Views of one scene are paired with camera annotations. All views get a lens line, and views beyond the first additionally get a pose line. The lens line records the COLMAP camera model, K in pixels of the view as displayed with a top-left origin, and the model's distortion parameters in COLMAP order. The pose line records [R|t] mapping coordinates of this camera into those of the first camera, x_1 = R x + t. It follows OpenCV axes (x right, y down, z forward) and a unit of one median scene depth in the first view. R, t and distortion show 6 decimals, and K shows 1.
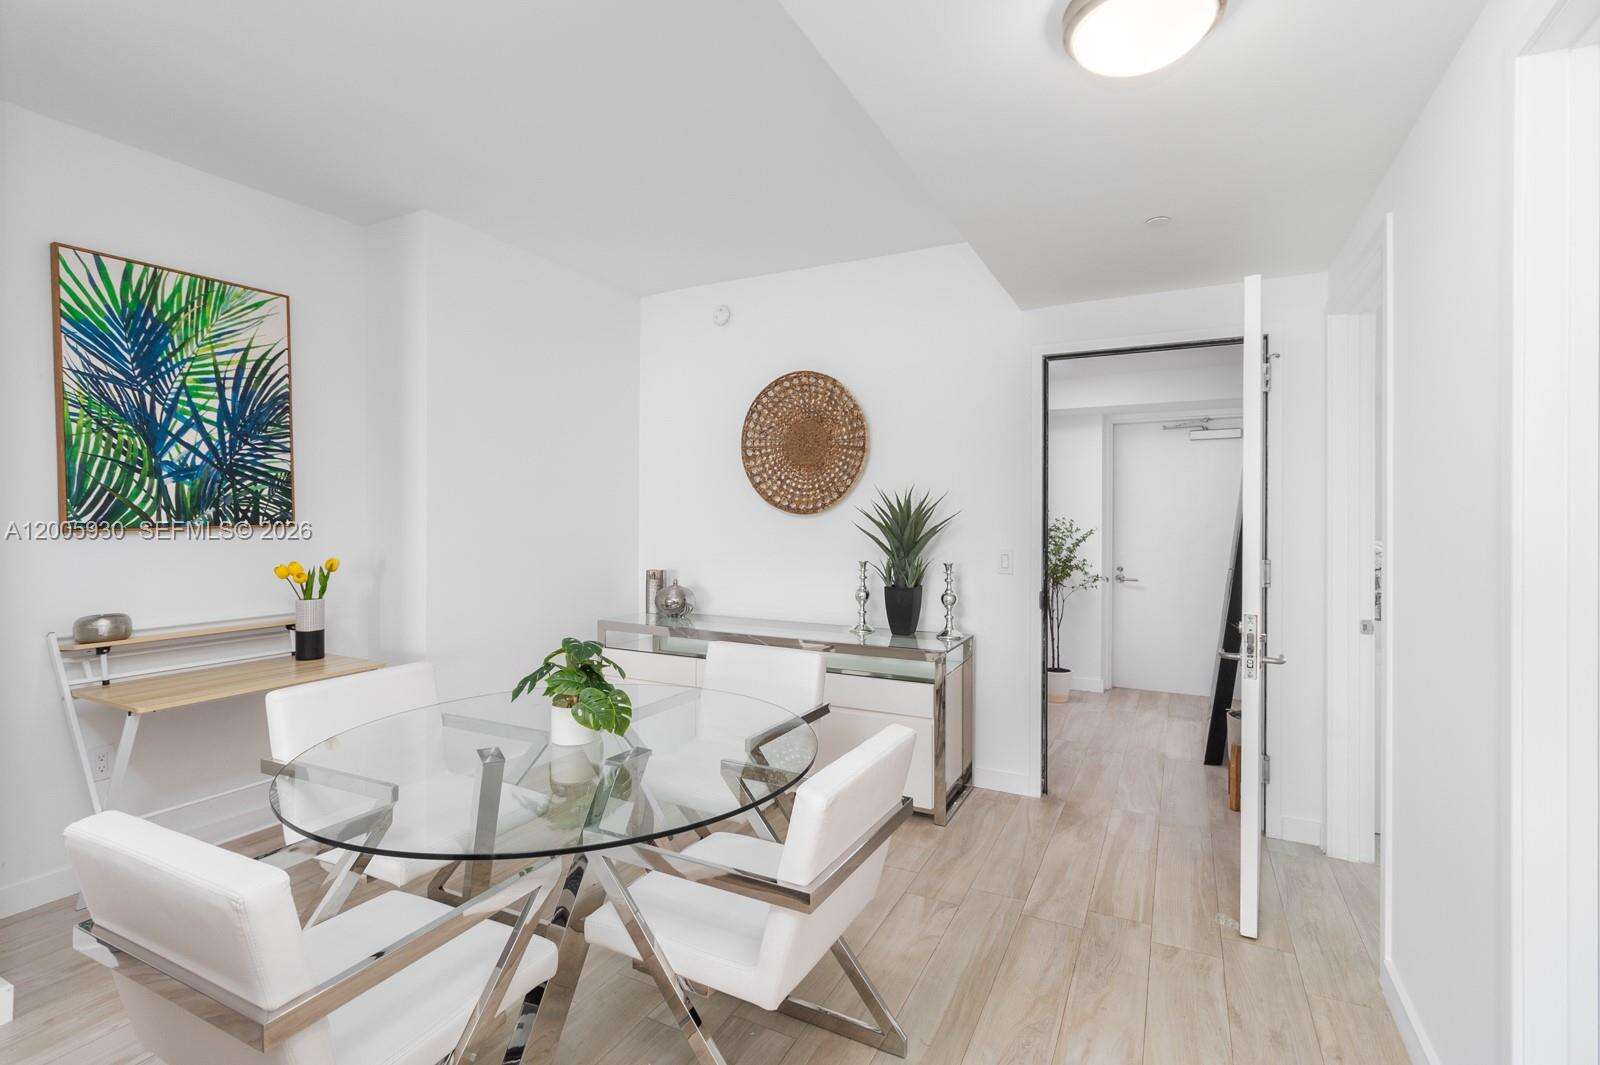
lens RADIAL K [[740.5, 0, 787.5], [0, 740.5, 528.0], [0, 0, 1]] dist [0.003119, 0.002101]
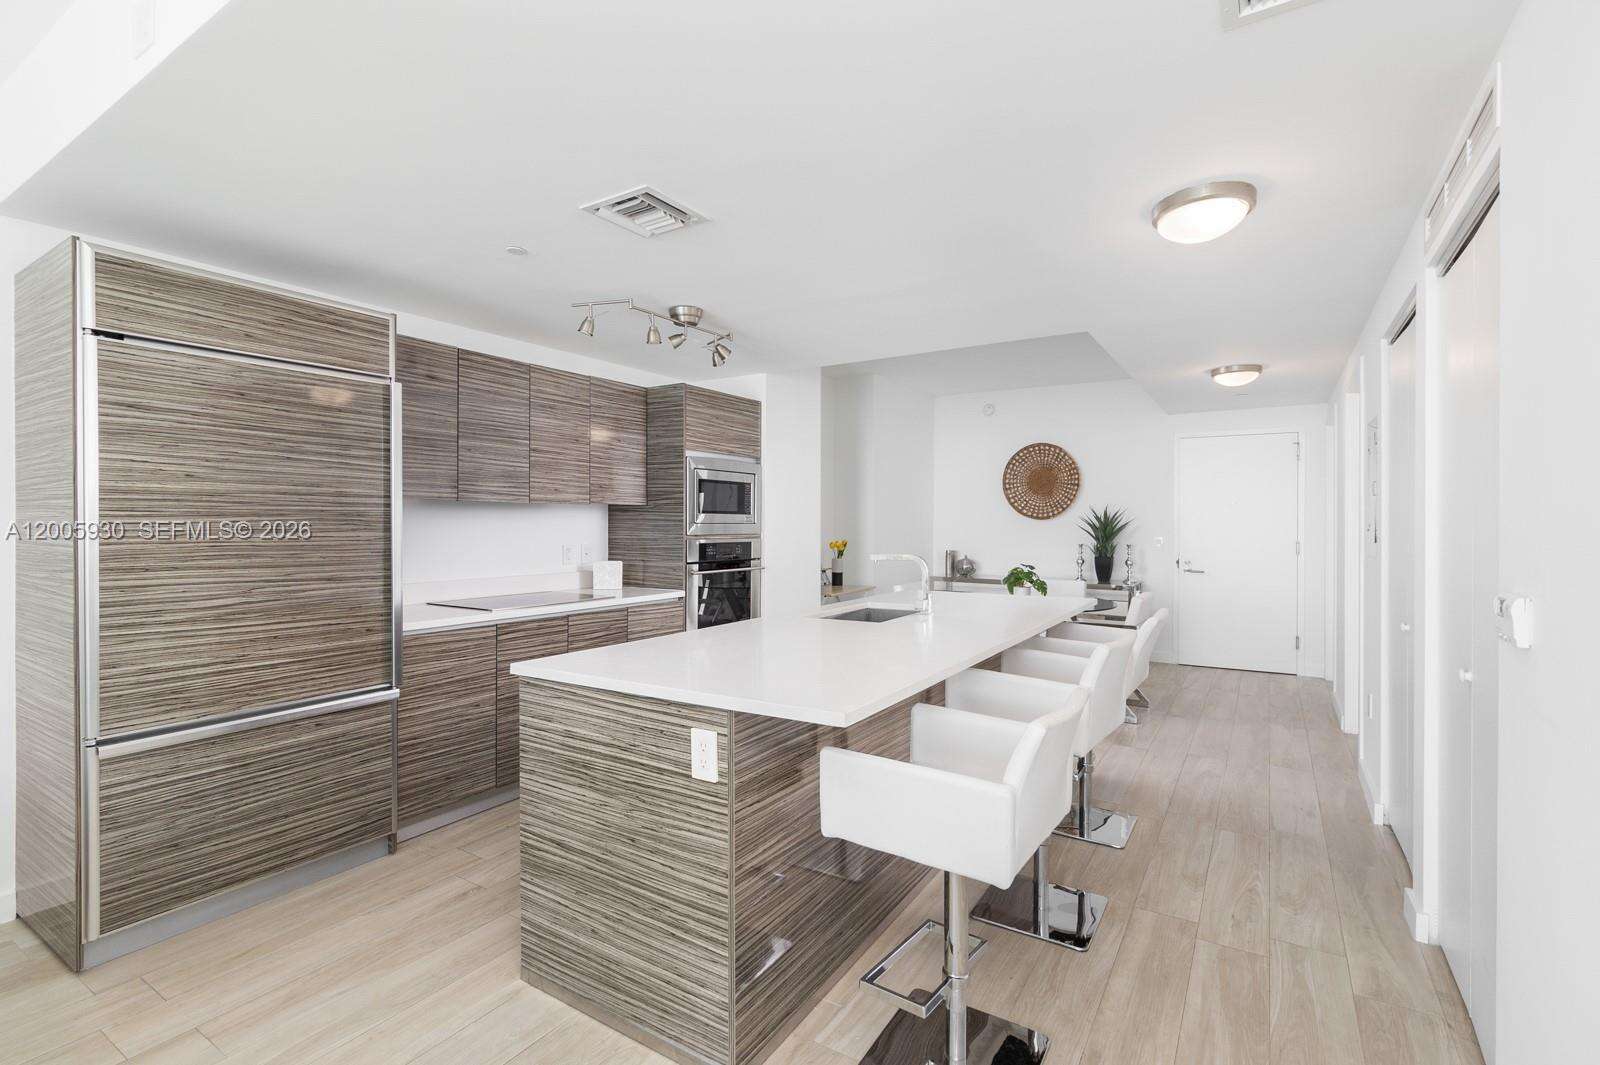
lens RADIAL K [[740.5, 0, 800.0], [0, 740.5, 525.6], [0, 0, 1]] dist [0.003119, 0.002101]
pose [[0.996772, 0.000418, -0.080281, -0.424068], [-0.001314, 0.999937, -0.011112, 0.017669], [0.080272, 0.011182, 0.996710, -0.882651]]
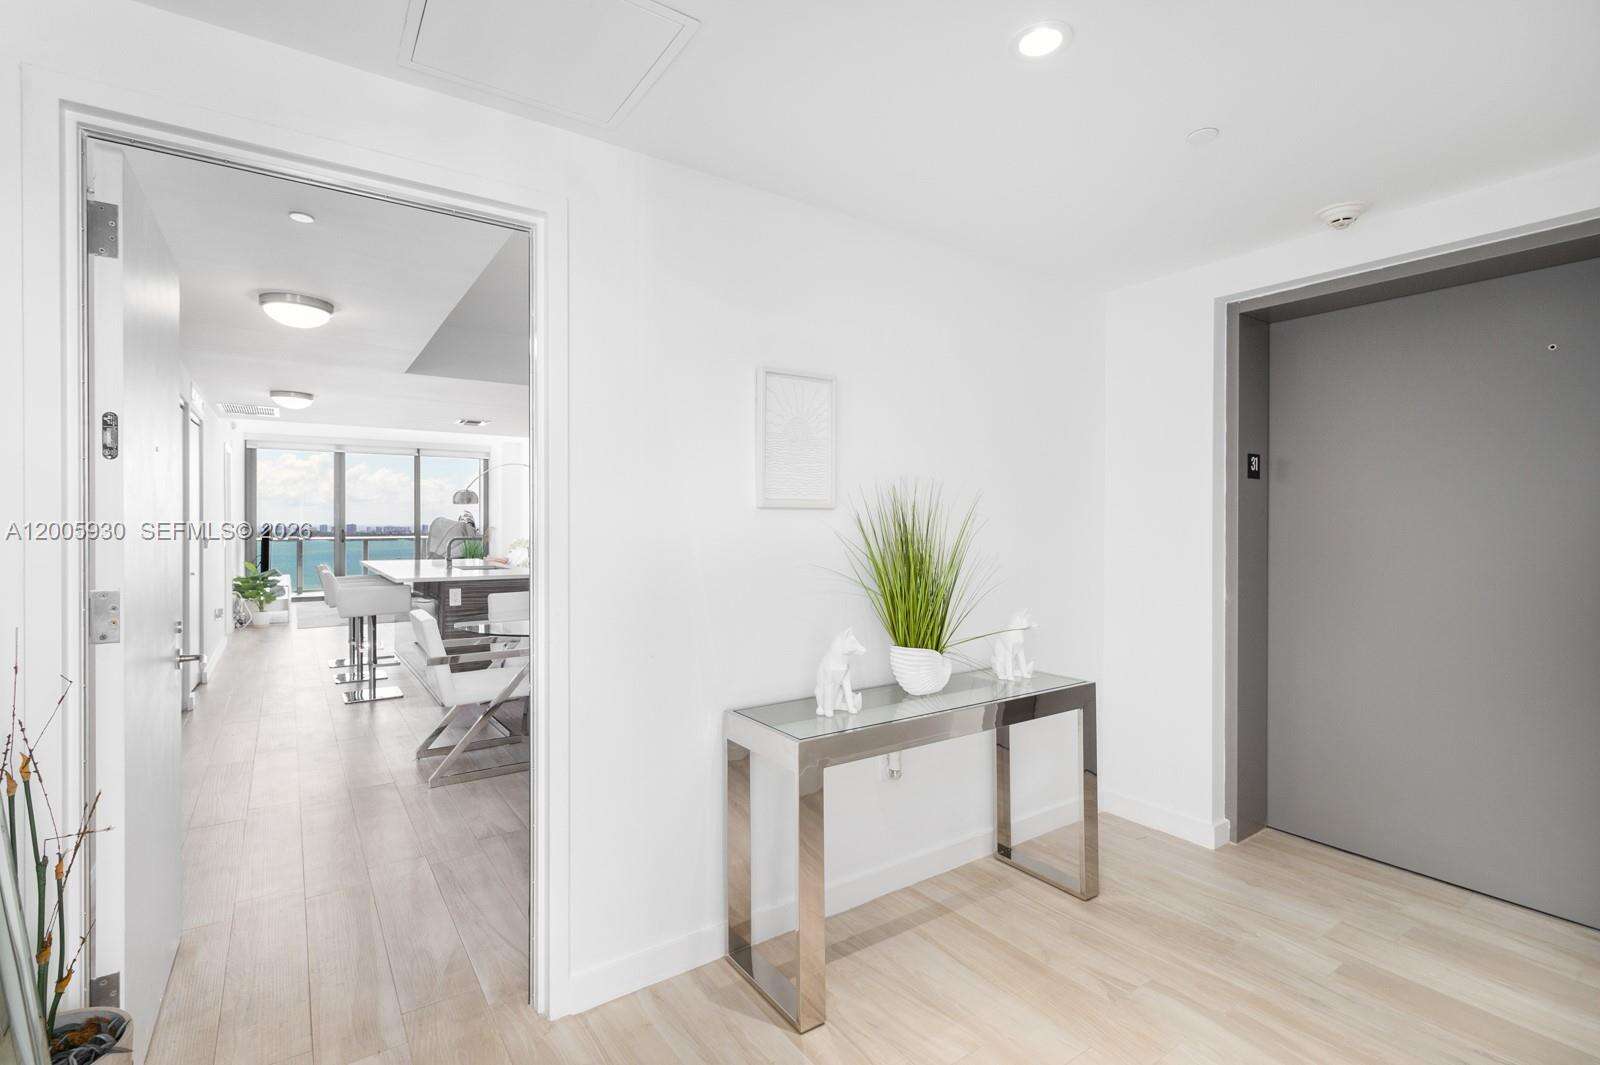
lens RADIAL K [[740.5, 0, 797.2], [0, 740.5, 531.7], [0, 0, 1]] dist [0.003119, 0.002101]
pose [[-0.464149, 0.013187, -0.885659, 0.869093], [-0.012742, 0.999686, 0.021563, -0.022651], [0.885665, 0.021293, -0.463836, 1.659338]]
